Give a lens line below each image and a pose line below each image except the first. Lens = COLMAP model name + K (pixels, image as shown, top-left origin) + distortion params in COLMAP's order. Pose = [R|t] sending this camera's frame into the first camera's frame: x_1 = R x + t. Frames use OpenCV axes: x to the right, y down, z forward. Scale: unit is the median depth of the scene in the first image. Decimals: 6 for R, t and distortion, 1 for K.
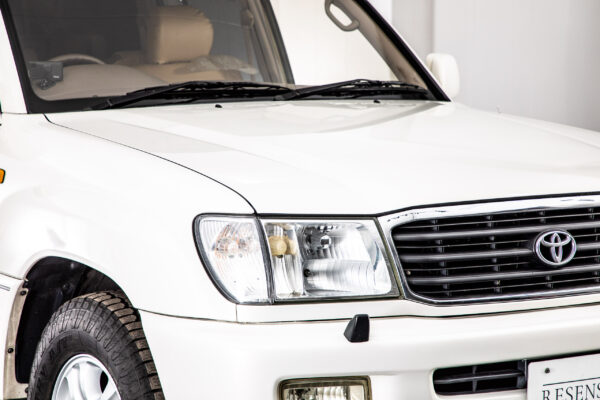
lens RADIAL K [[1595.7, 0, 283.7], [0, 1595.7, 199.9], [0, 0, 1]] dist [0.557701, 0.519811]
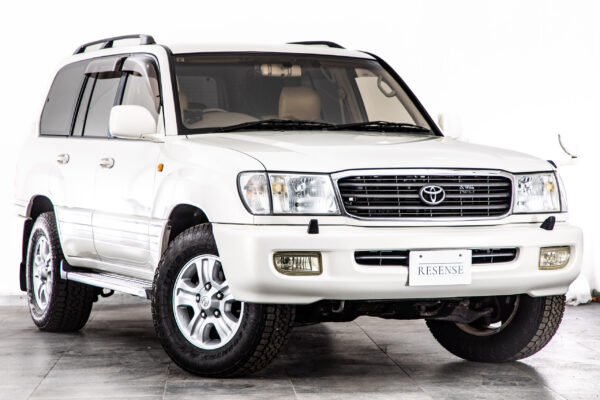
lens RADIAL K [[1595.7, 0, 283.7], [0, 1595.7, 199.9], [0, 0, 1]] dist [0.557701, 0.519811]
pose [[0.979471, 0.003523, -0.201557, 0.387049], [-0.020786, 0.996283, -0.083593, 0.201513], [0.200513, 0.086066, 0.975903, -0.878614]]
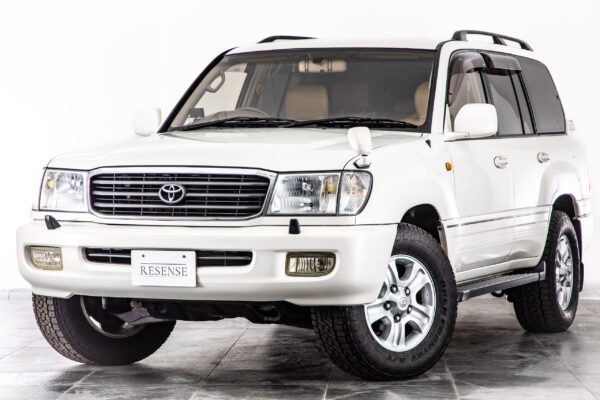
lens RADIAL K [[1595.7, 0, 283.7], [0, 1595.7, 199.9], [0, 0, 1]] dist [0.557701, 0.519811]
pose [[0.571622, 0.017211, -0.820337, 1.783324], [-0.087981, 0.995302, -0.040425, 0.102277], [0.815787, 0.095282, 0.570450, 0.078045]]
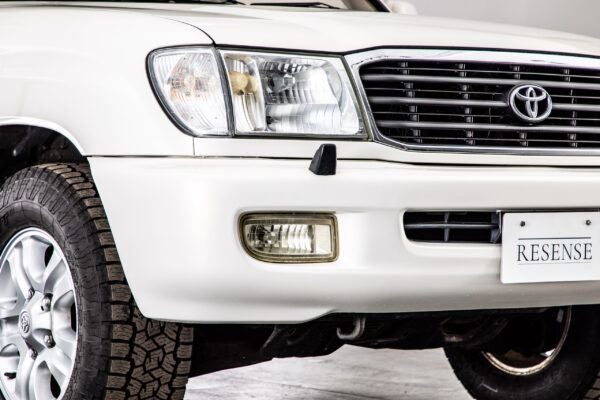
lens RADIAL K [[1595.7, 0, 283.7], [0, 1595.7, 199.9], [0, 0, 1]] dist [0.557701, 0.519811]
pose [[0.999453, 0.002275, 0.033003, -0.007534], [0.000916, 0.995346, -0.096359, 0.183281], [-0.033068, 0.096337, 0.994799, 0.073955]]
